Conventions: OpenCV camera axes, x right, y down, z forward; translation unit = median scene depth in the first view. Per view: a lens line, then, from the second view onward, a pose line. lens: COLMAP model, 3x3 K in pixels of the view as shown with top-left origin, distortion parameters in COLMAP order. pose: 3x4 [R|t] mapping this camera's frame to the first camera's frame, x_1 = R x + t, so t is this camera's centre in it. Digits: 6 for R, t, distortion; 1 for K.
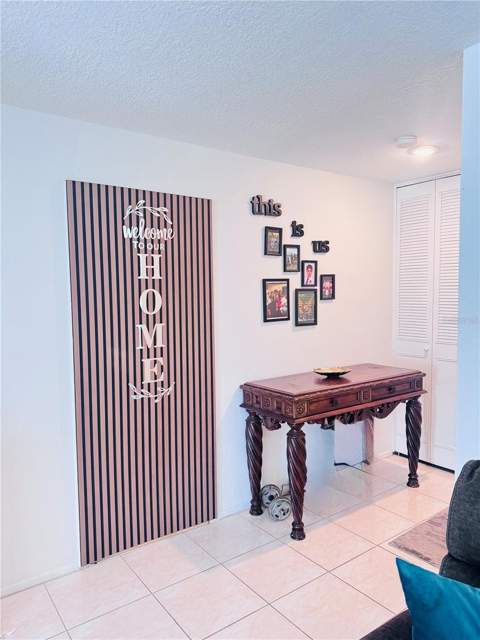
lens RADIAL K [[448.4, 0, 240.0], [0, 448.4, 320.0], [0, 0, 1]] dist [0.112867, -0.171404]
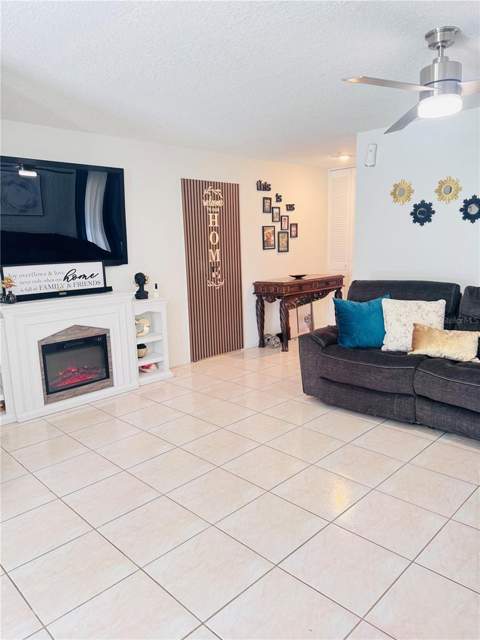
lens RADIAL K [[448.4, 0, 240.0], [0, 448.4, 320.0], [0, 0, 1]] dist [0.112867, -0.171404]
pose [[0.988587, -0.038364, 0.145686, -0.327900], [0.021838, 0.993311, 0.113382, 0.081878], [-0.149061, -0.108906, 0.982812, -0.866717]]
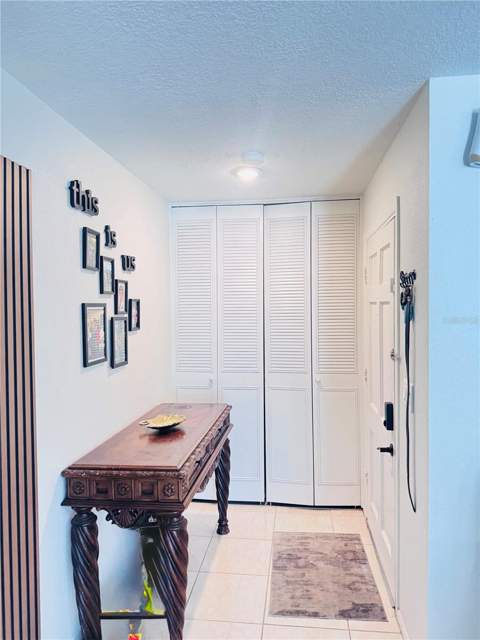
lens RADIAL K [[448.4, 0, 240.0], [0, 448.4, 320.0], [0, 0, 1]] dist [0.112867, -0.171404]
pose [[0.684377, -0.006747, 0.729098, -0.284385], [0.039869, 0.998807, -0.028180, -0.037547], [-0.728038, 0.048354, 0.683829, 0.358391]]
